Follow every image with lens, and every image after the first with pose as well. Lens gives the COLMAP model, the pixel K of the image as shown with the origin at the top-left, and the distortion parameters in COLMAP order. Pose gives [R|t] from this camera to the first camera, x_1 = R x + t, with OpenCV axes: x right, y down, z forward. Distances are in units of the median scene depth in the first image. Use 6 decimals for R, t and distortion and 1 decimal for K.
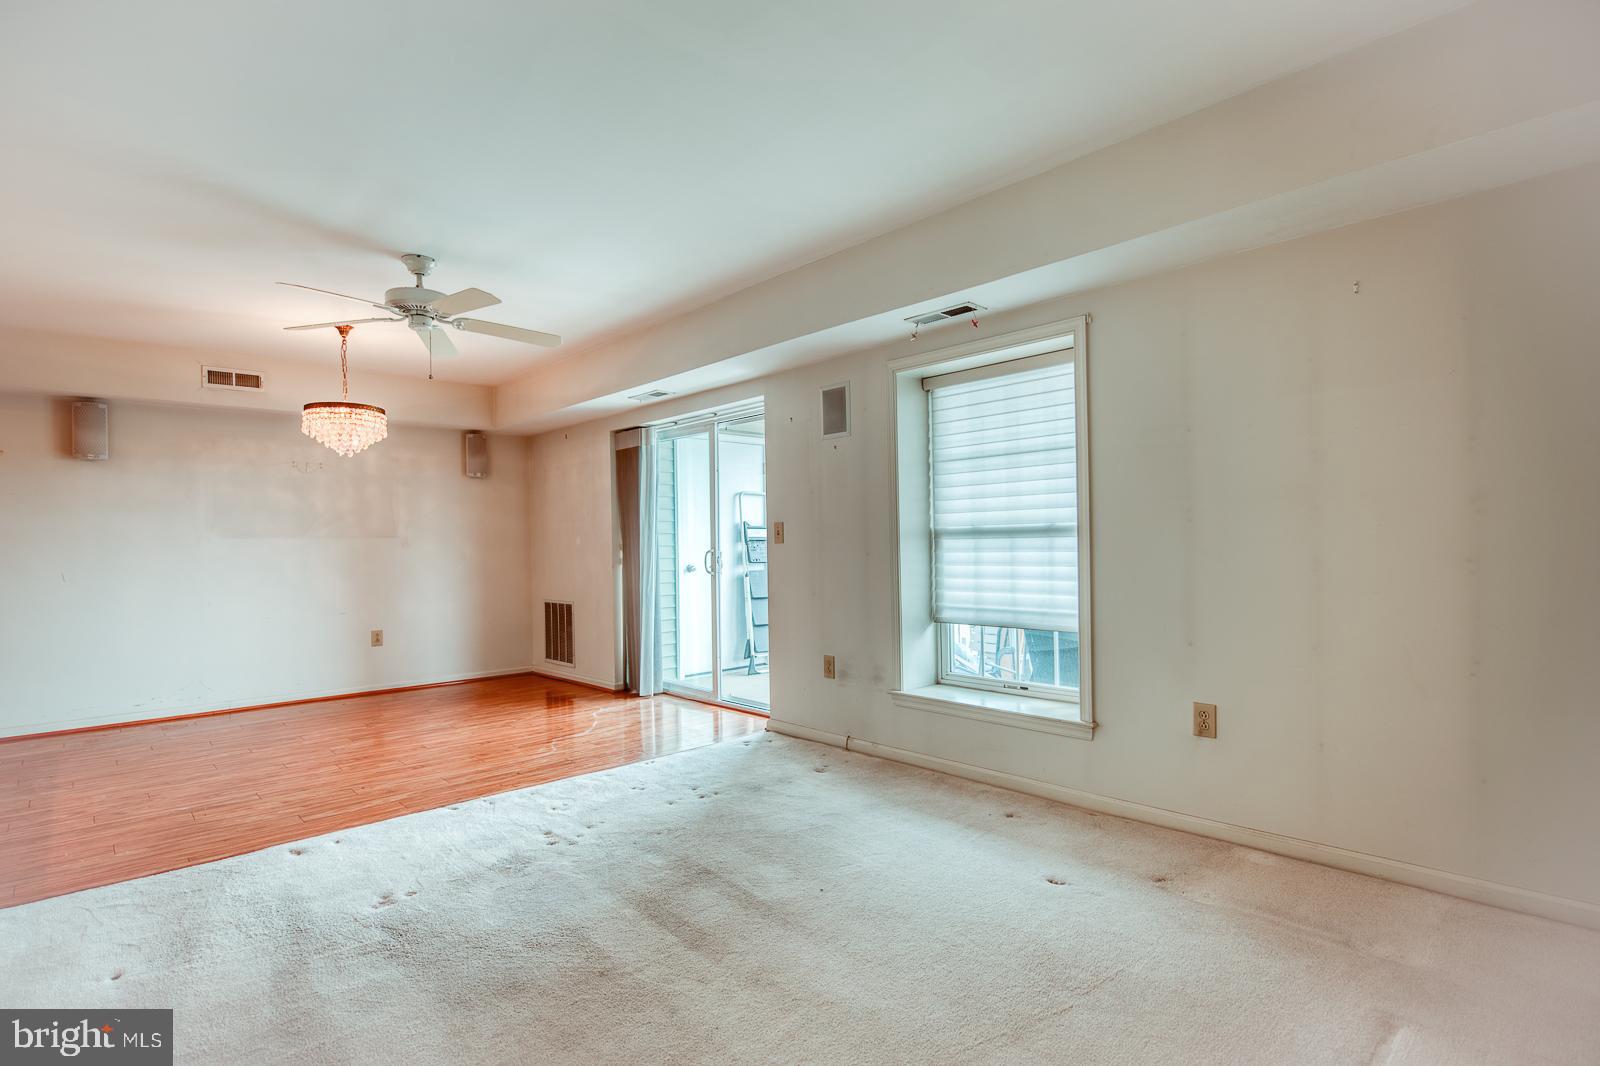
lens RADIAL K [[777.7, 0, 807.3], [0, 777.7, 542.3], [0, 0, 1]] dist [-0.006708, -0.001309]
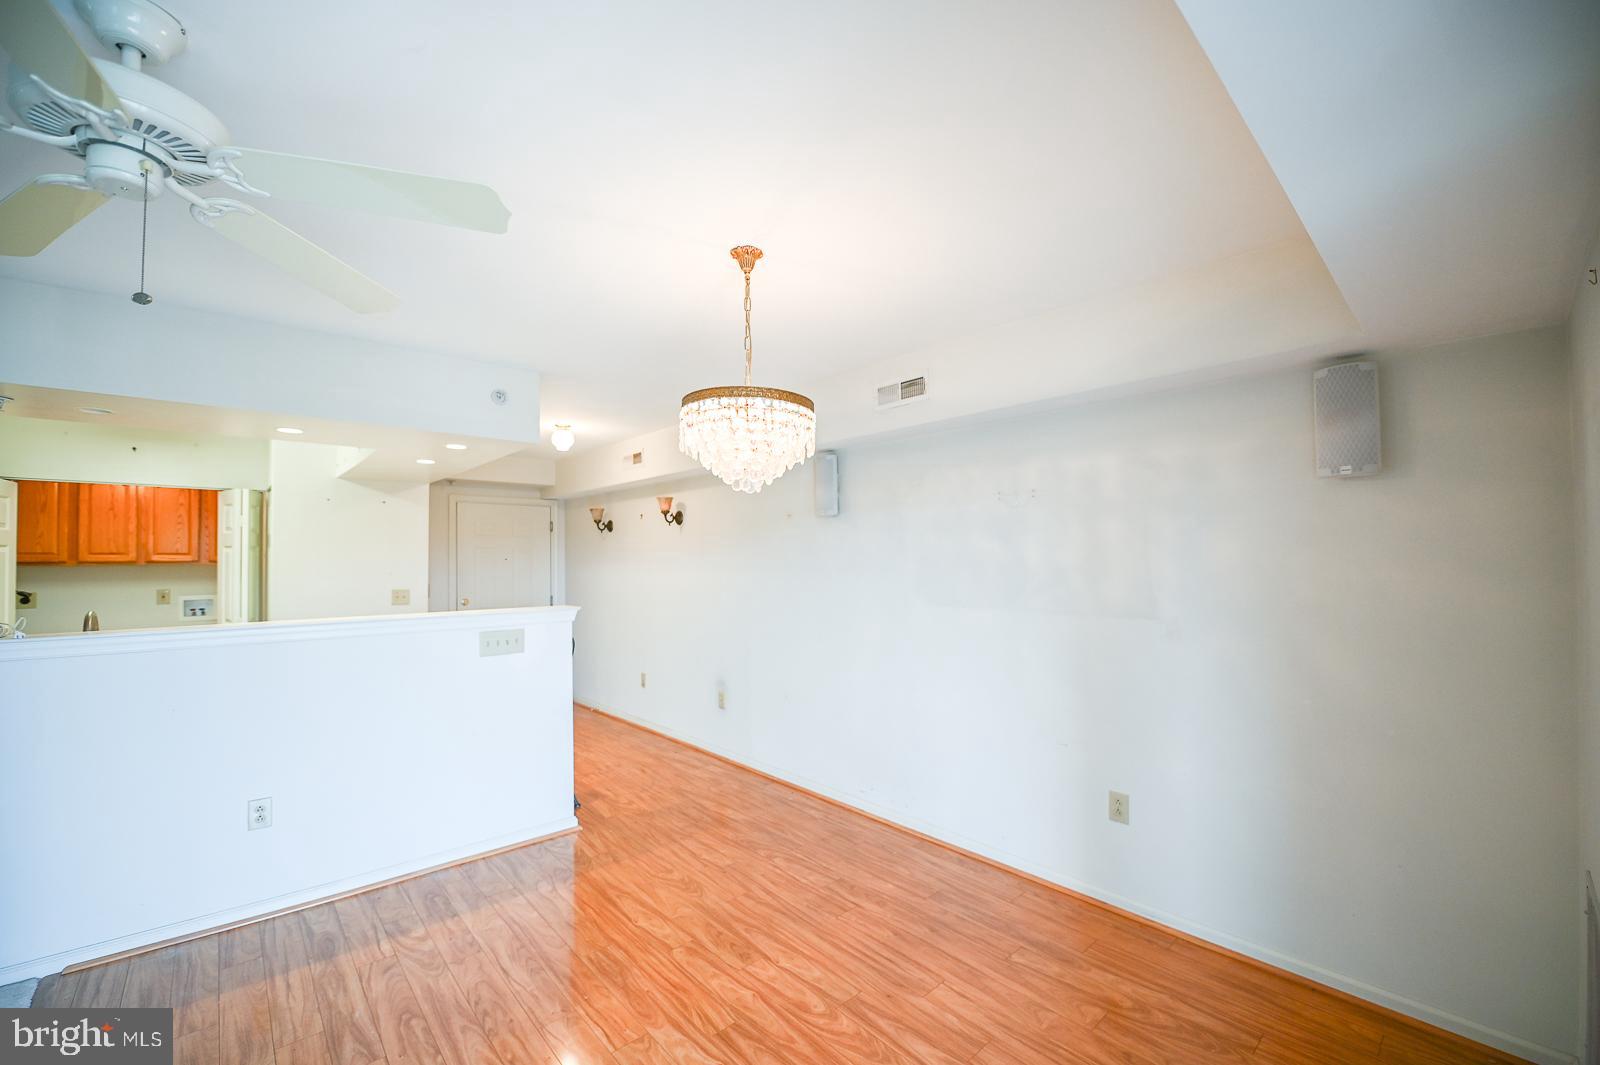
lens RADIAL K [[642.7, 0, 804.1], [0, 642.7, 546.8], [0, 0, 1]] dist [-0.018374, -0.000582]
pose [[-0.020259, -0.002865, -0.999791, -0.192605], [0.007656, 0.999966, -0.003020, -0.089631], [0.999765, -0.007716, -0.020236, 1.317135]]
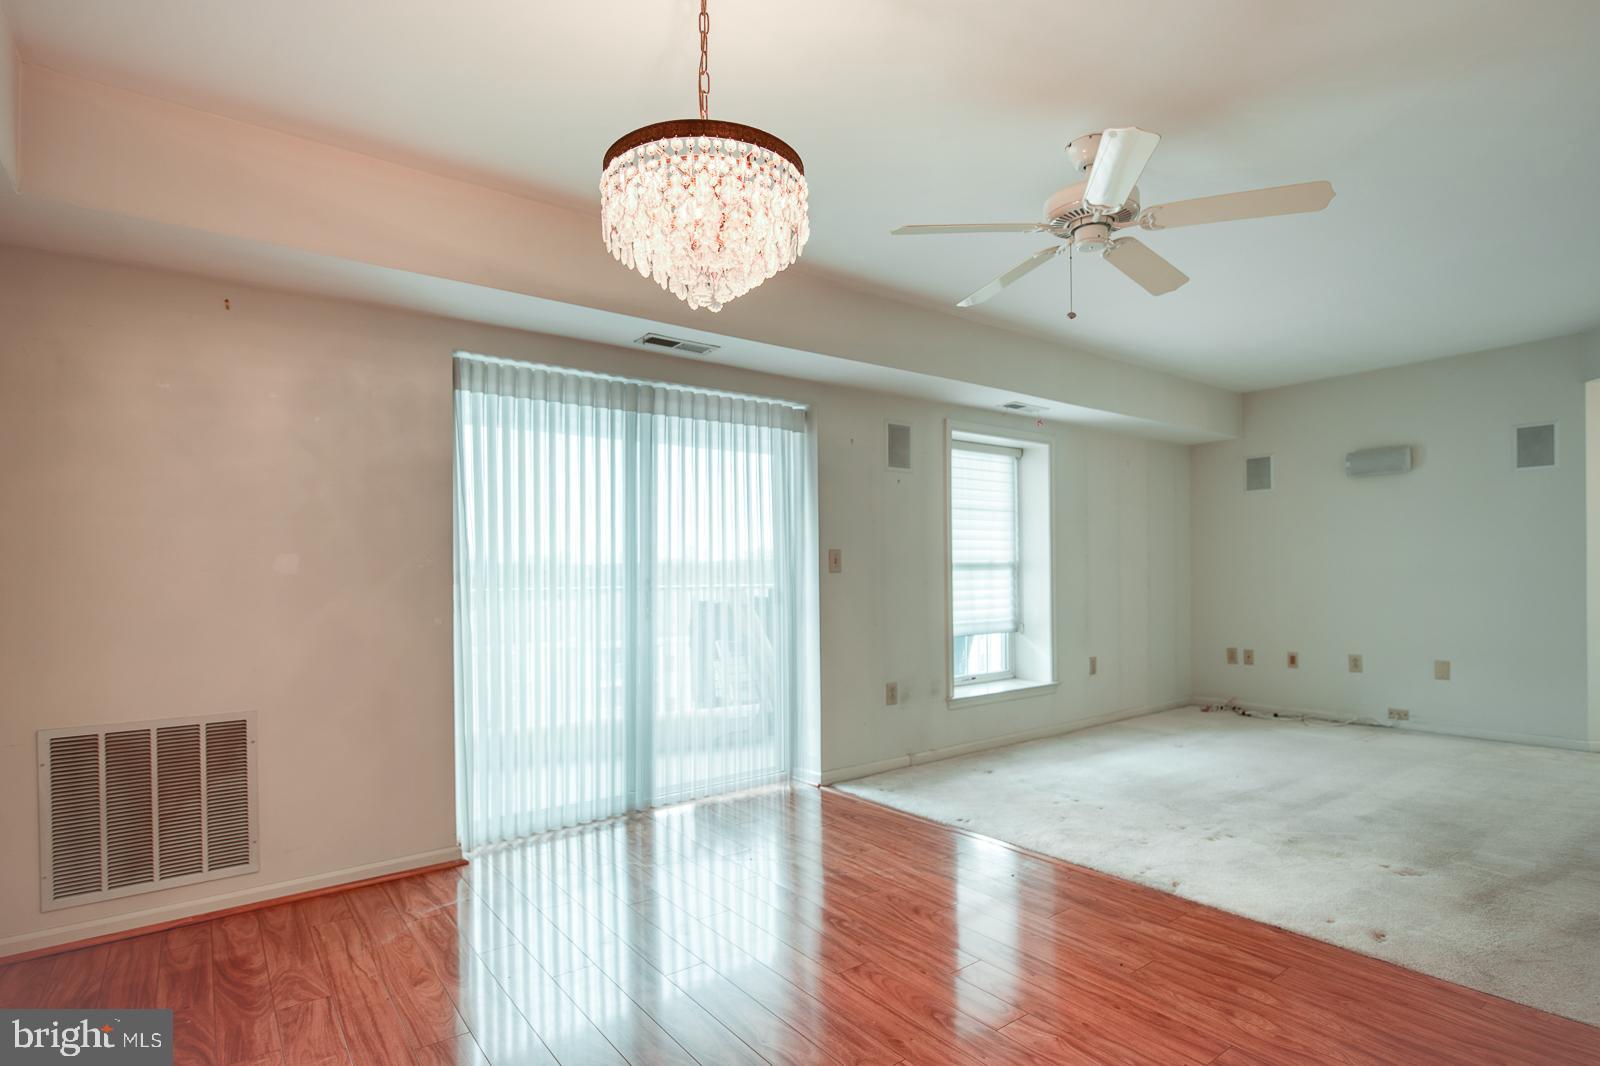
lens RADIAL K [[800.9, 0, 801.8], [0, 800.9, 575.1], [0, 0, 1]] dist [-0.011137, -0.000606]
pose [[0.116854, 0.014747, 0.993040, -1.200501], [0.007696, 0.999846, -0.015754, 0.023420], [-0.993119, 0.009483, 0.116722, 1.153855]]
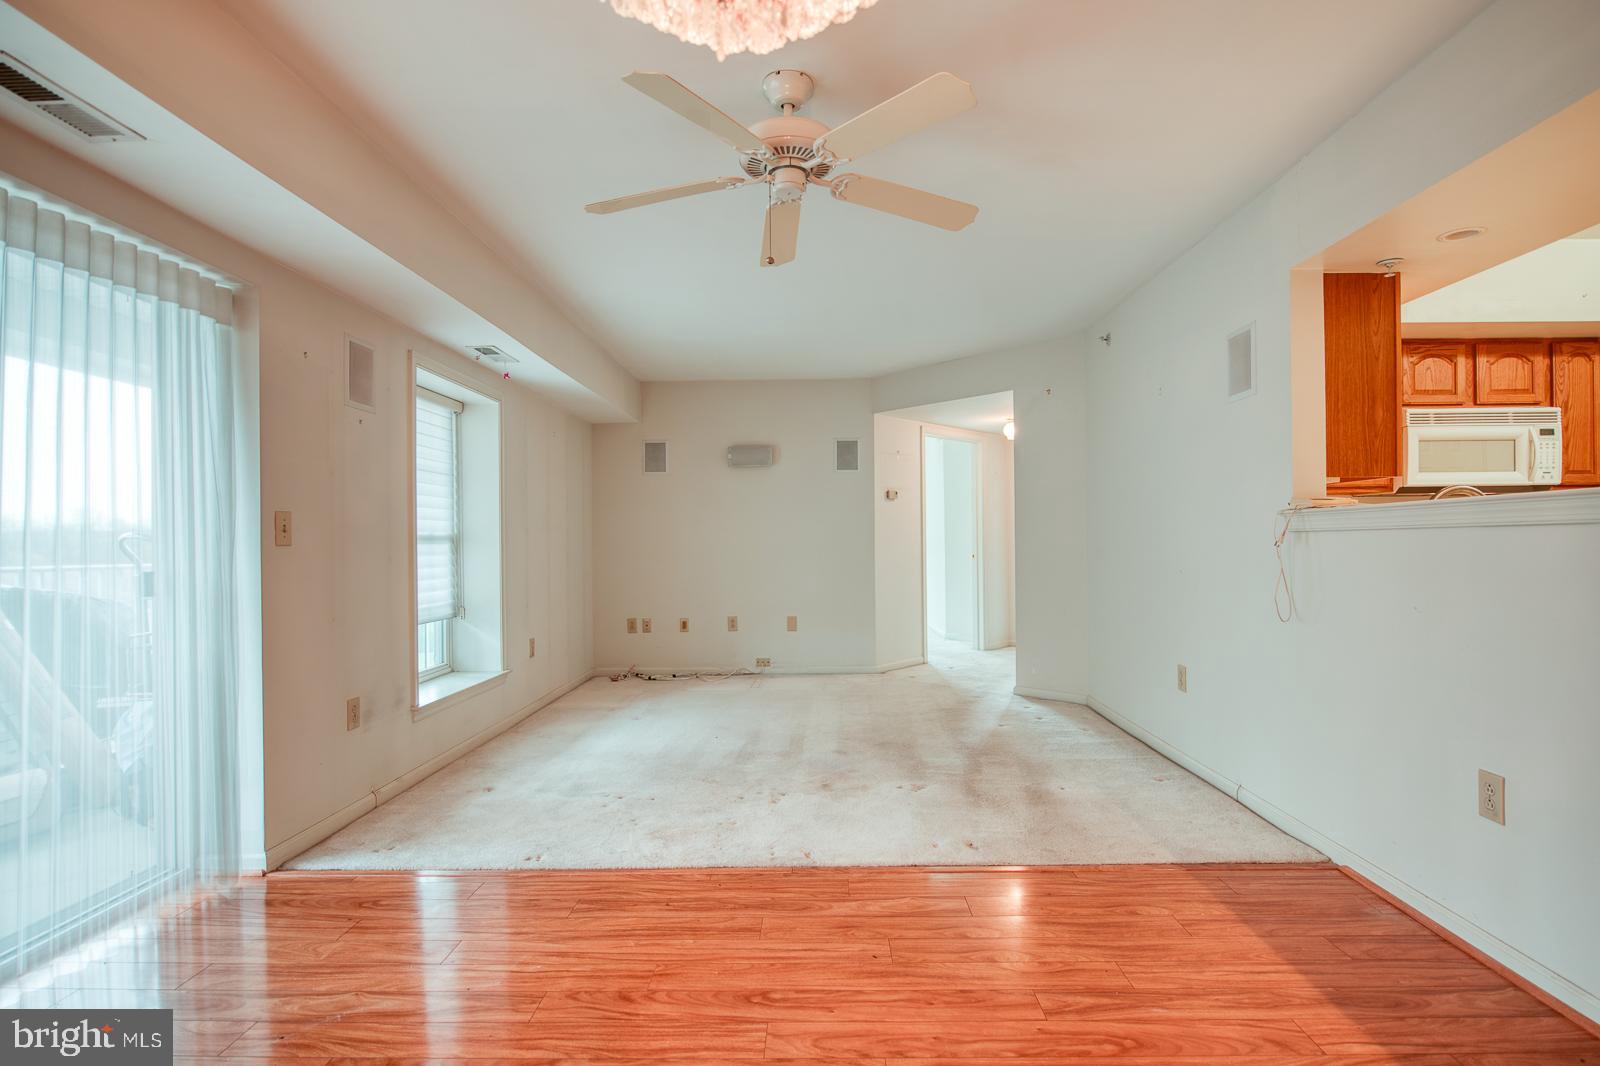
lens RADIAL K [[777.7, 0, 807.3], [0, 777.7, 542.3], [0, 0, 1]] dist [-0.006708, -0.001309]
pose [[-0.710243, 0.025474, 0.703496, -0.931671], [0.021616, 0.999663, -0.014375, 0.020228], [-0.703625, 0.004997, -0.710554, 1.416891]]
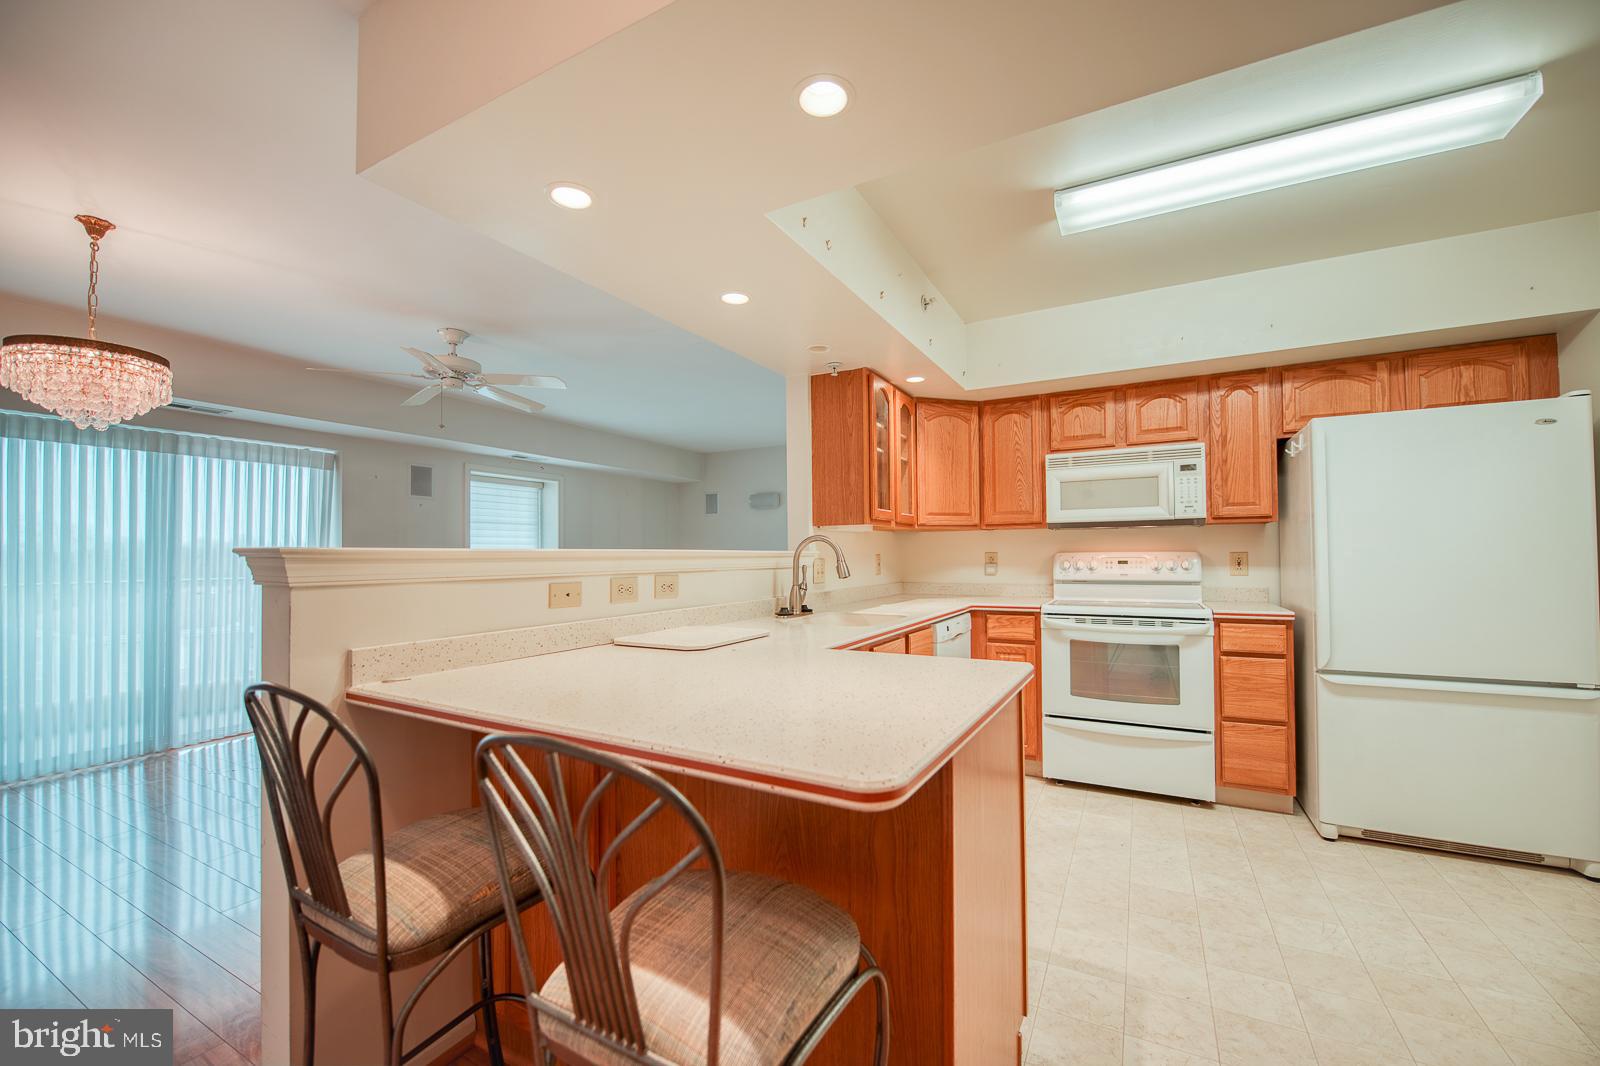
lens RADIAL K [[631.9, 0, 805.0], [0, 631.9, 544.6], [0, 0, 1]] dist [-0.009472, -0.000213]
pose [[-0.313726, 0.036854, 0.948798, -1.564154], [0.014418, 0.999316, -0.034049, 0.008515], [-0.949404, 0.002998, -0.314043, 0.773675]]
